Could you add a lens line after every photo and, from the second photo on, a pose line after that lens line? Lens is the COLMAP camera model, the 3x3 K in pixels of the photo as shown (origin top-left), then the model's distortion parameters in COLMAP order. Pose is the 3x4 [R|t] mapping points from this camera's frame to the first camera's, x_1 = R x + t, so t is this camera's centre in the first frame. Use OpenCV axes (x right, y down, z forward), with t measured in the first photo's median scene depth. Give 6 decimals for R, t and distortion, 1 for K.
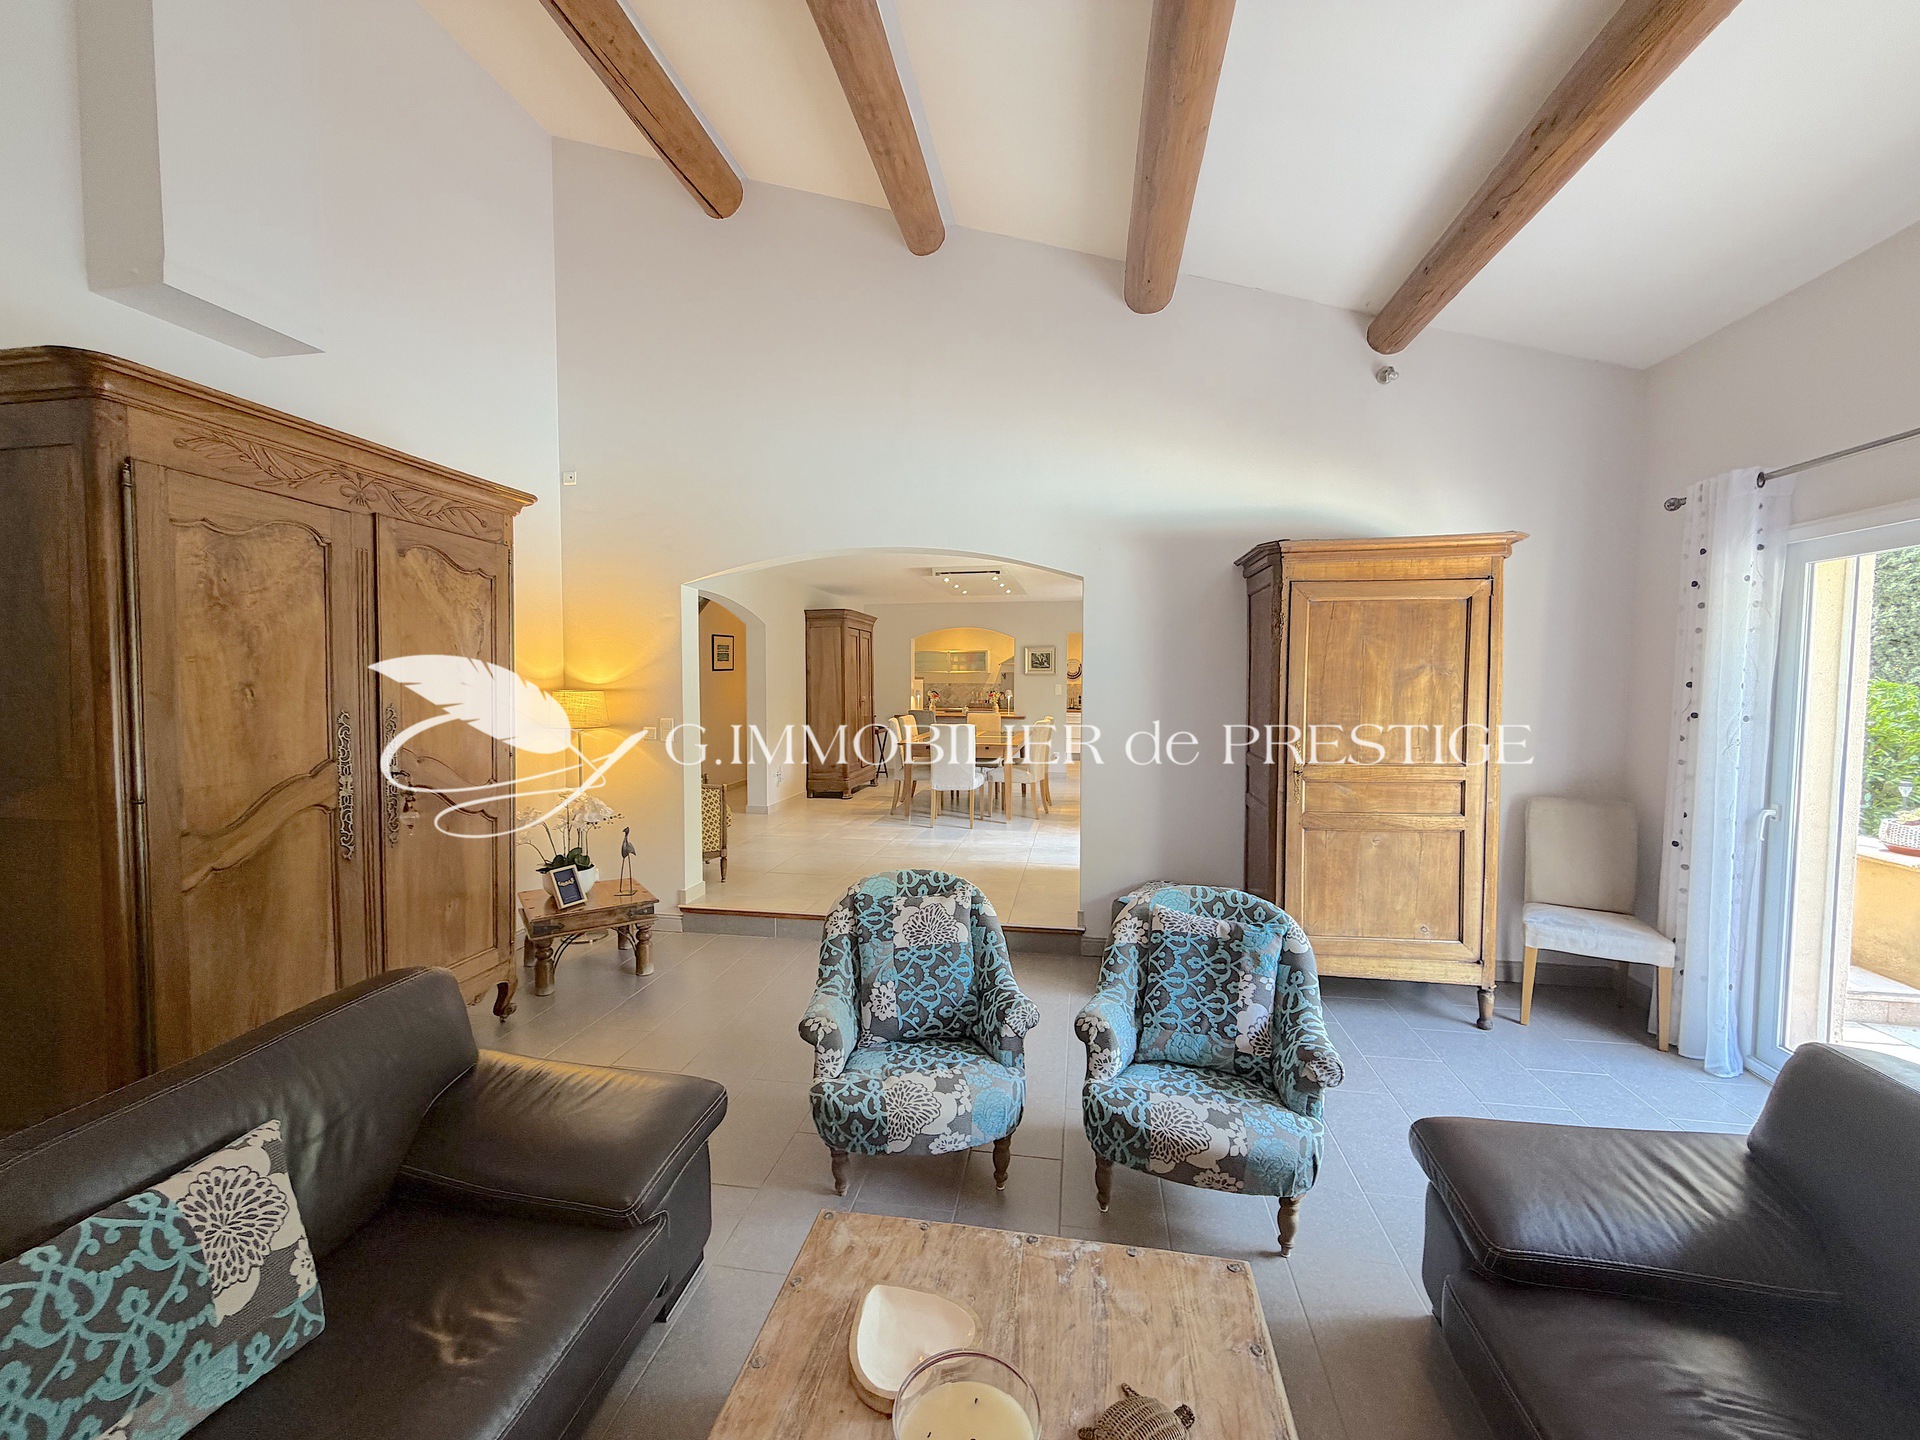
lens RADIAL K [[765.7, 0, 957.7], [0, 765.7, 721.3], [0, 0, 1]] dist [-0.001925, 0.000173]
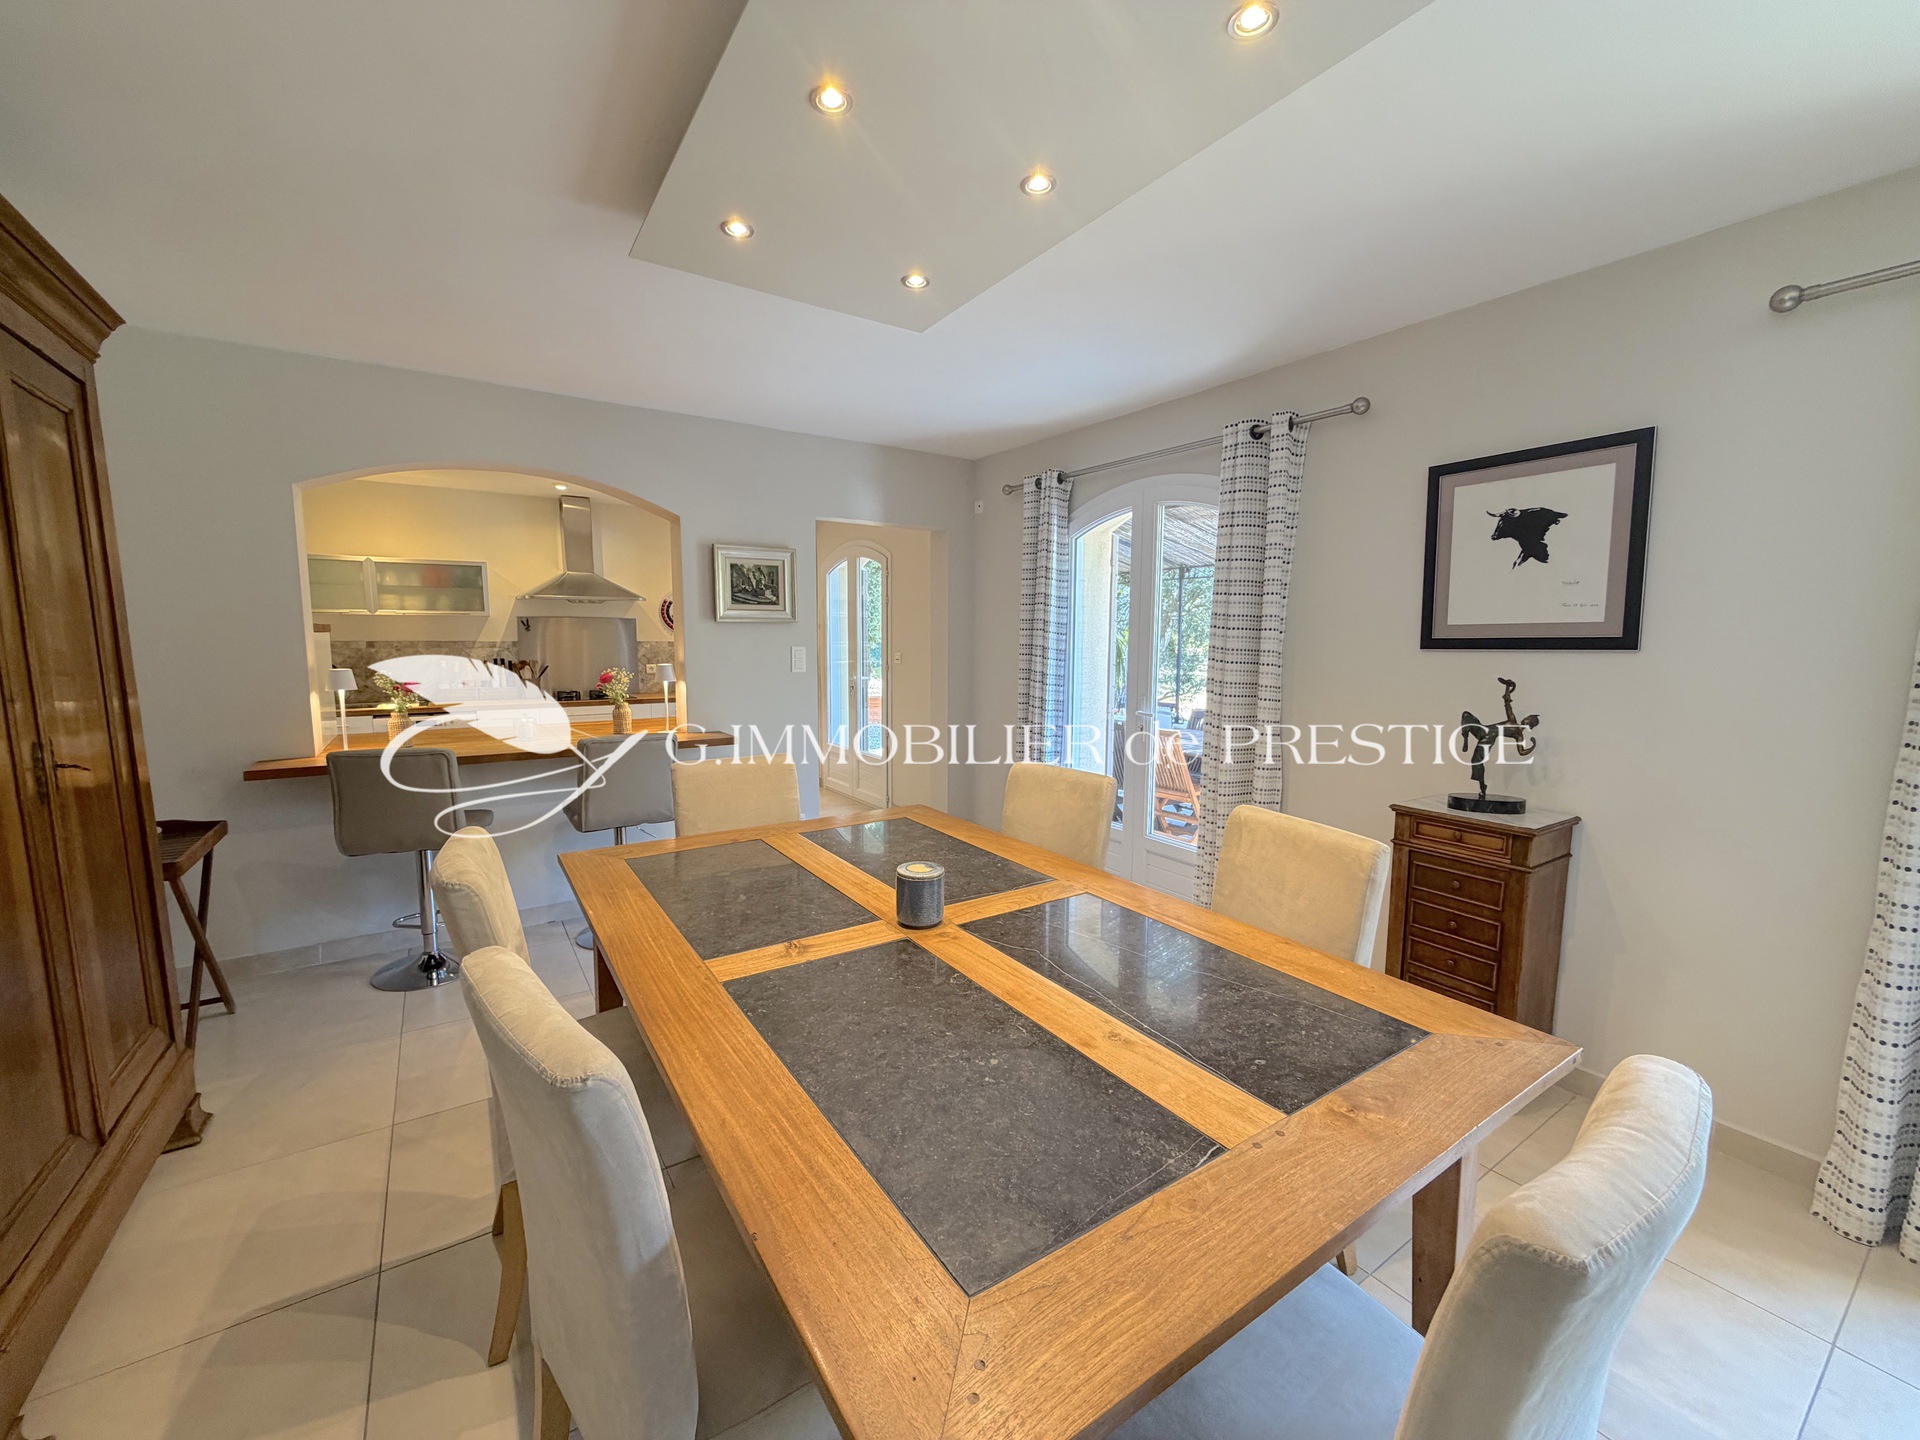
lens RADIAL K [[765.7, 0, 958.3], [0, 765.7, 716.3], [0, 0, 1]] dist [-0.001925, 0.000173]
pose [[0.724402, -0.076810, 0.685085, -0.299139], [0.035786, 0.996623, 0.073900, -0.138669], [-0.688448, -0.029017, 0.724705, 2.332235]]
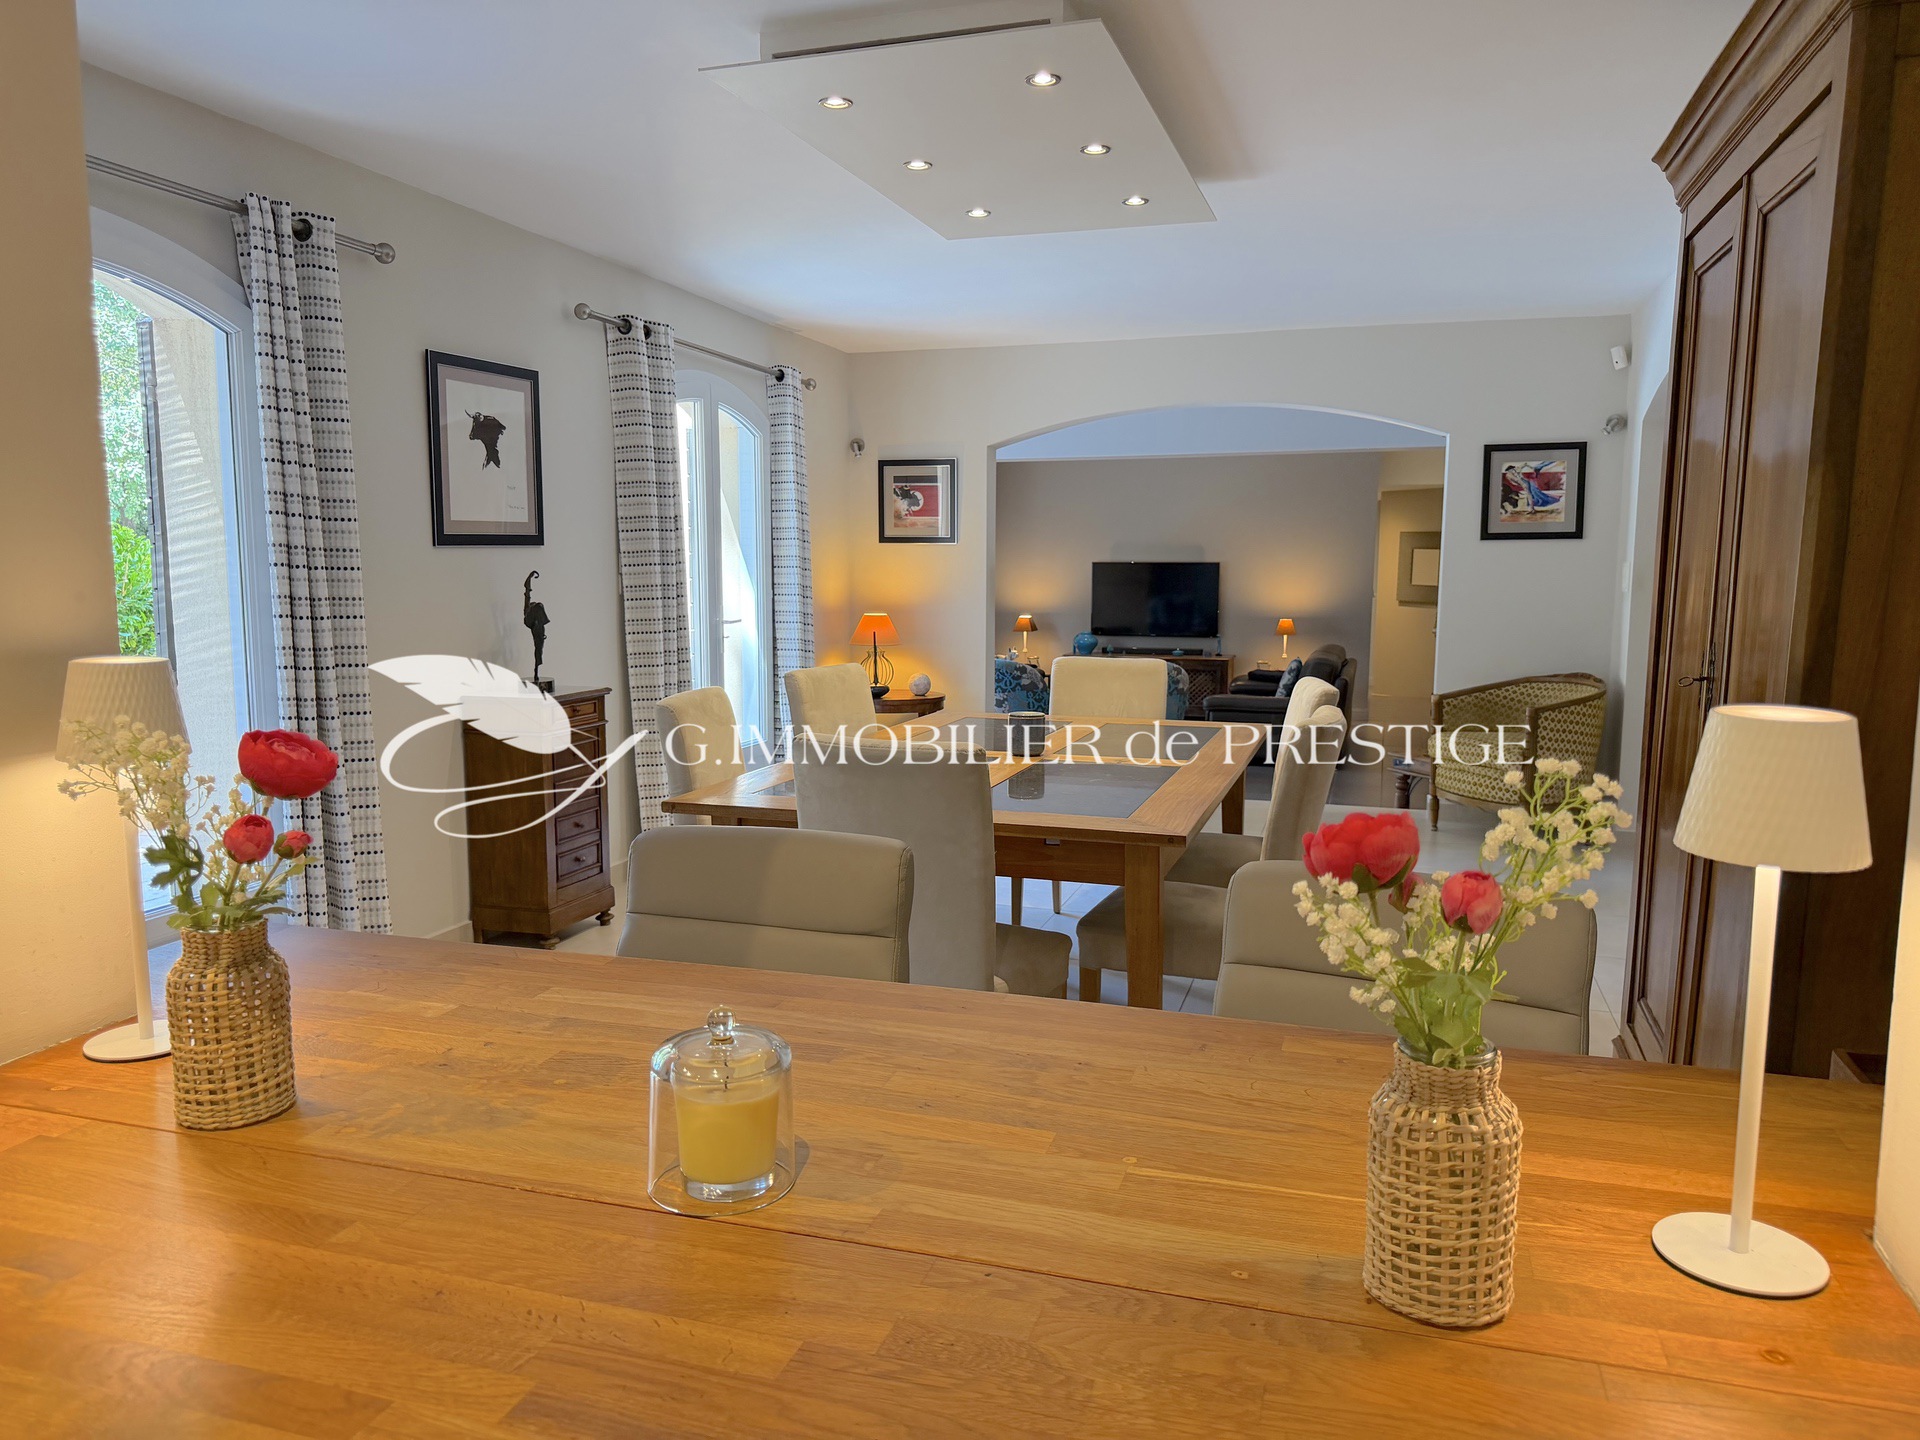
lens RADIAL K [[1376.5, 0, 953.3], [0, 1376.5, 726.6], [0, 0, 1]] dist [0.010994, -0.013618]
pose [[-0.990530, -0.019348, 0.135926, -0.046985], [0.004297, 0.985168, 0.171539, -0.192388], [-0.137229, 0.170499, -0.975755, 3.999239]]
